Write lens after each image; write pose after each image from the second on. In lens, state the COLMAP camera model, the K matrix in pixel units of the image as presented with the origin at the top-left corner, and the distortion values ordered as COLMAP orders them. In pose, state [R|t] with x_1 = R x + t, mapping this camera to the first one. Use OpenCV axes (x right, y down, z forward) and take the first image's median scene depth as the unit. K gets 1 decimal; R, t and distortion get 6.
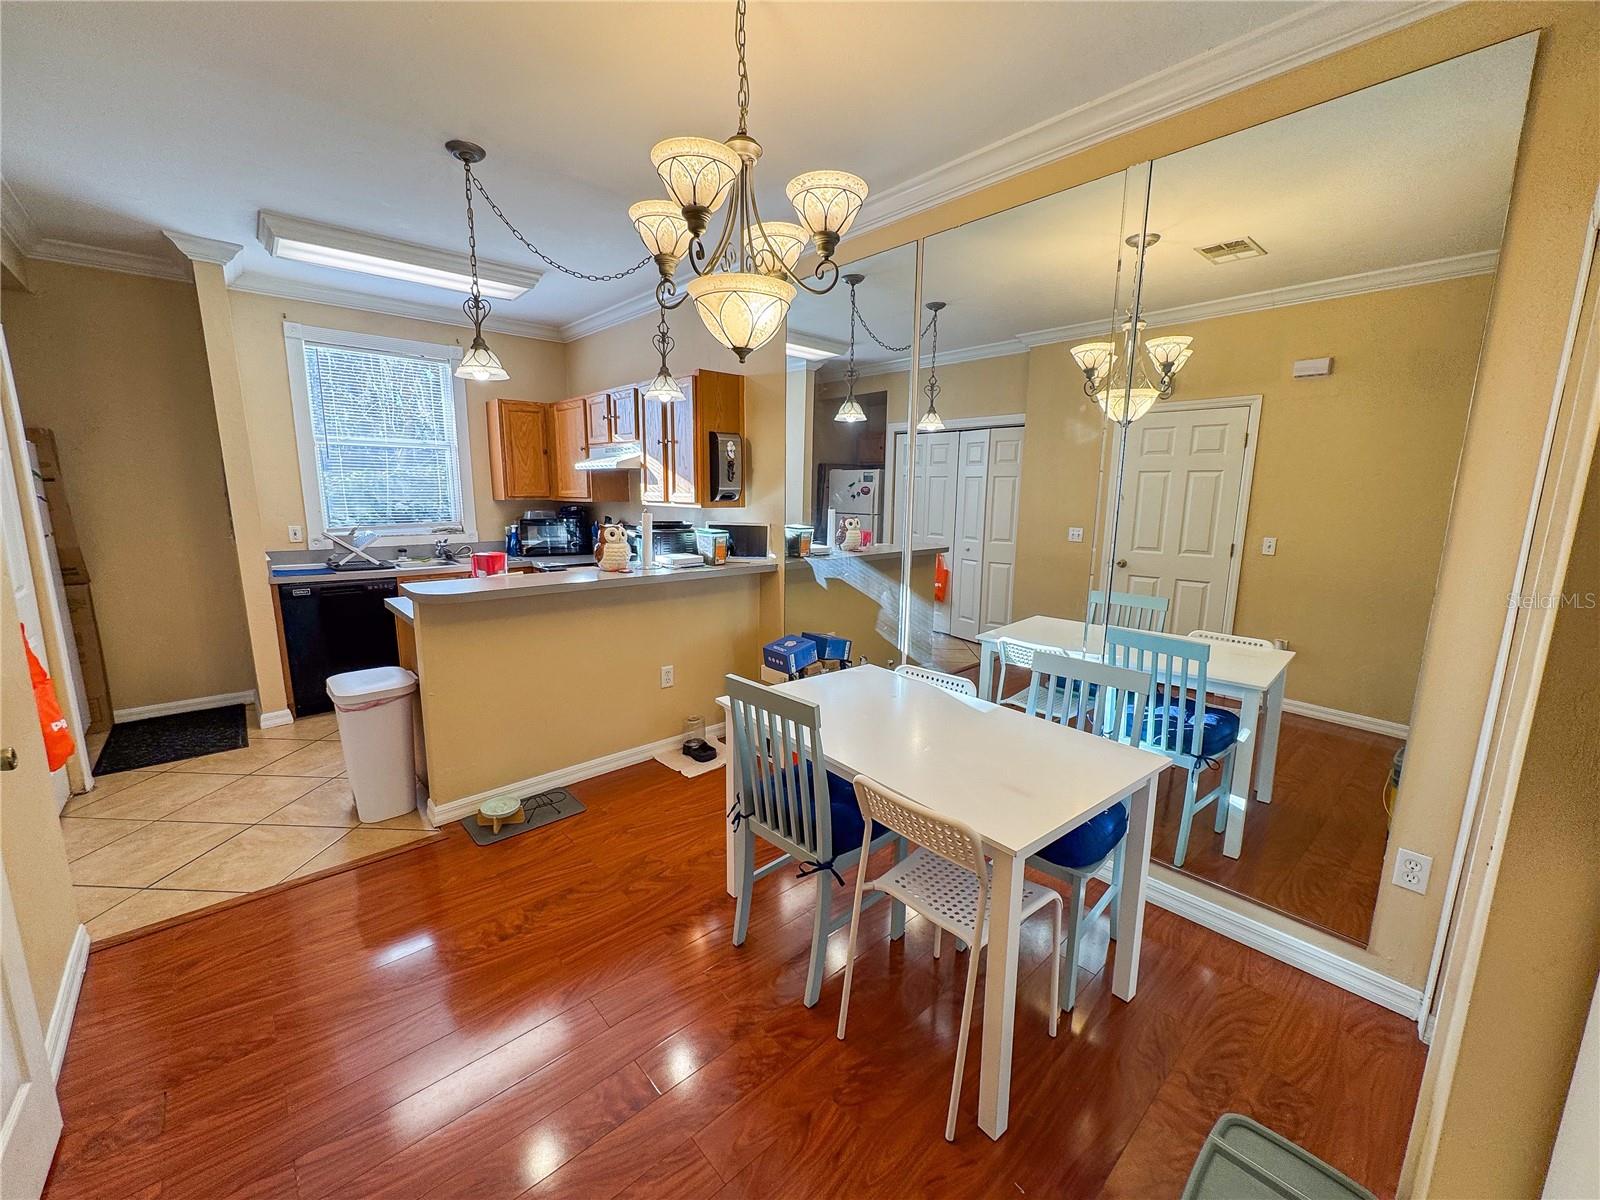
lens RADIAL K [[644.0, 0, 797.5], [0, 644.0, 600.5], [0, 0, 1]] dist [0.001270, -0.000534]
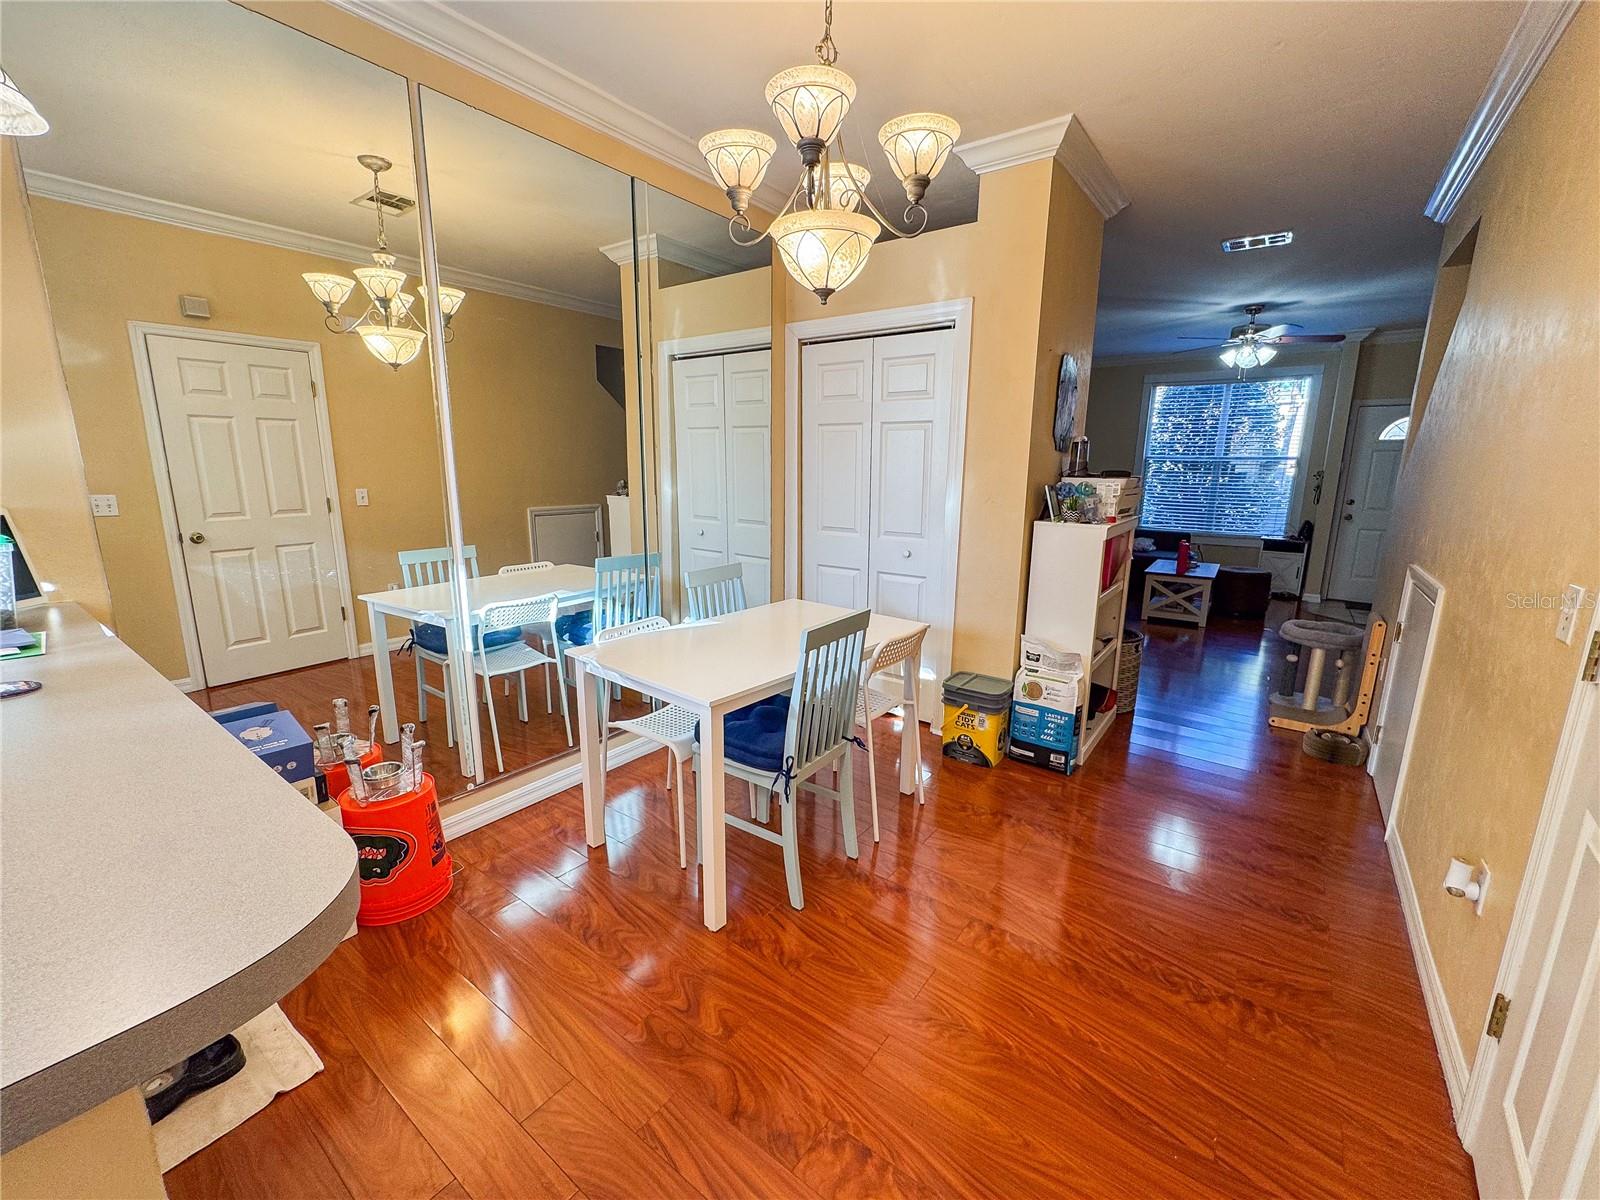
lens RADIAL K [[661.0, 0, 797.0], [0, 661.0, 598.7], [0, 0, 1]] dist [0.001190, -0.000164]
pose [[-0.200767, -0.209992, 0.956868, -0.454780], [0.158653, 0.956892, 0.243285, -0.074196], [-0.966707, 0.200653, -0.158796, 0.513010]]
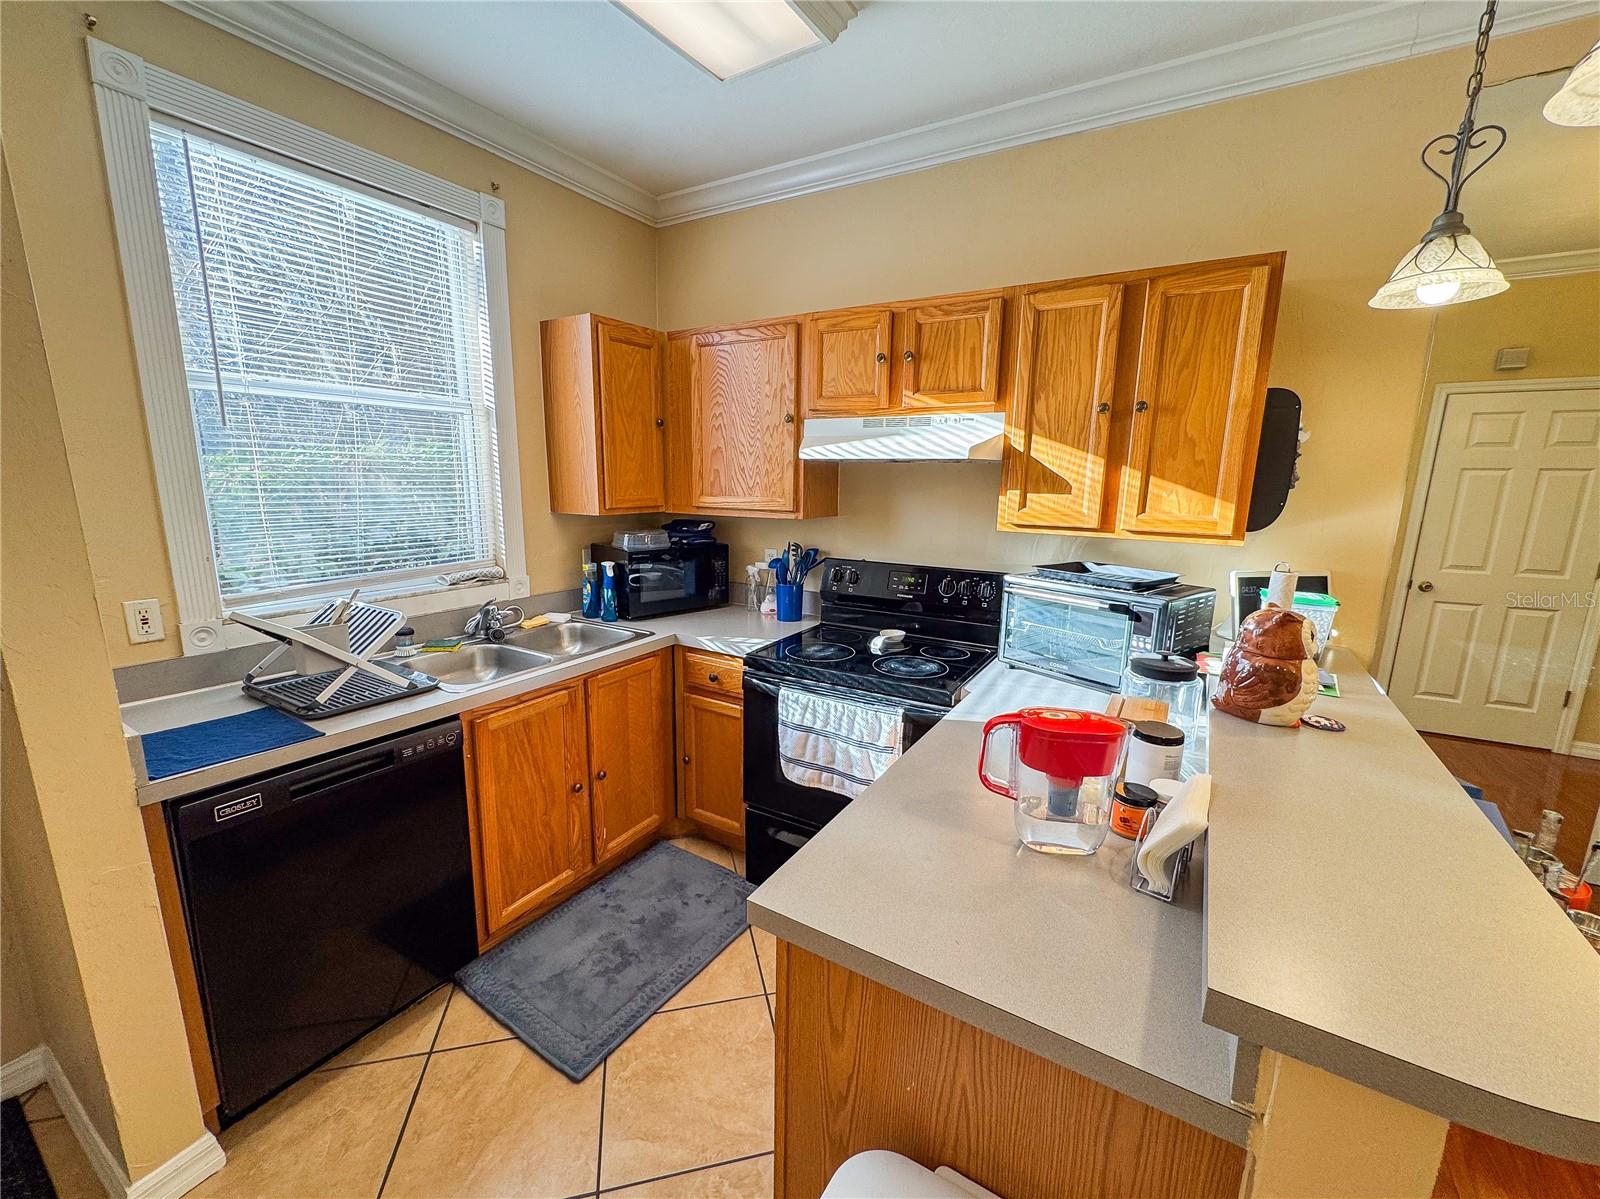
lens RADIAL K [[648.8, 0, 803.6], [0, 648.8, 601.1], [0, 0, 1]] dist [-0.002775, -0.000330]
pose [[0.957763, -0.049224, 0.283314, -0.511986], [0.042537, 0.998653, 0.029712, -0.109380], [-0.284395, -0.016406, 0.958567, 0.519733]]
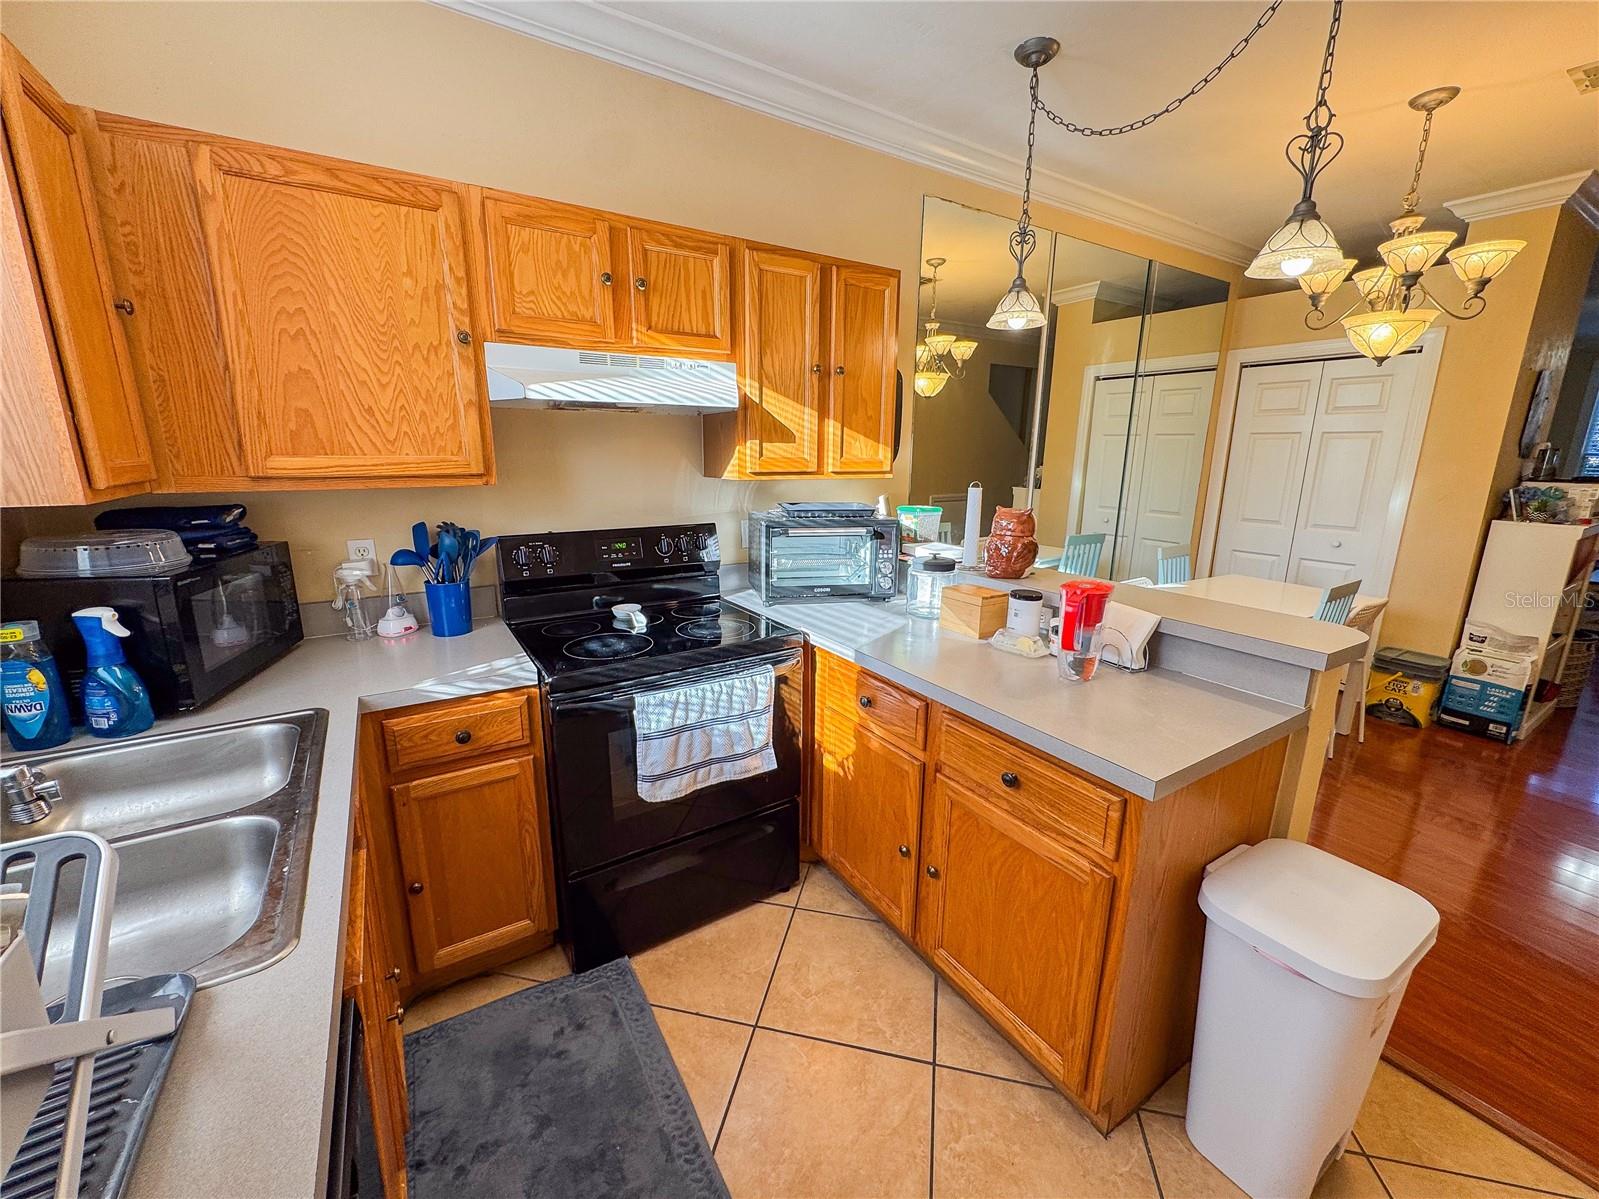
lens RADIAL K [[643.6, 0, 797.0], [0, 643.6, 600.0], [0, 0, 1]] dist [0.001270, -0.000534]
pose [[0.167461, -0.232410, 0.958093, -0.727195], [0.163798, 0.964869, 0.205424, -0.147144], [-0.972177, 0.122533, 0.199646, 0.816417]]
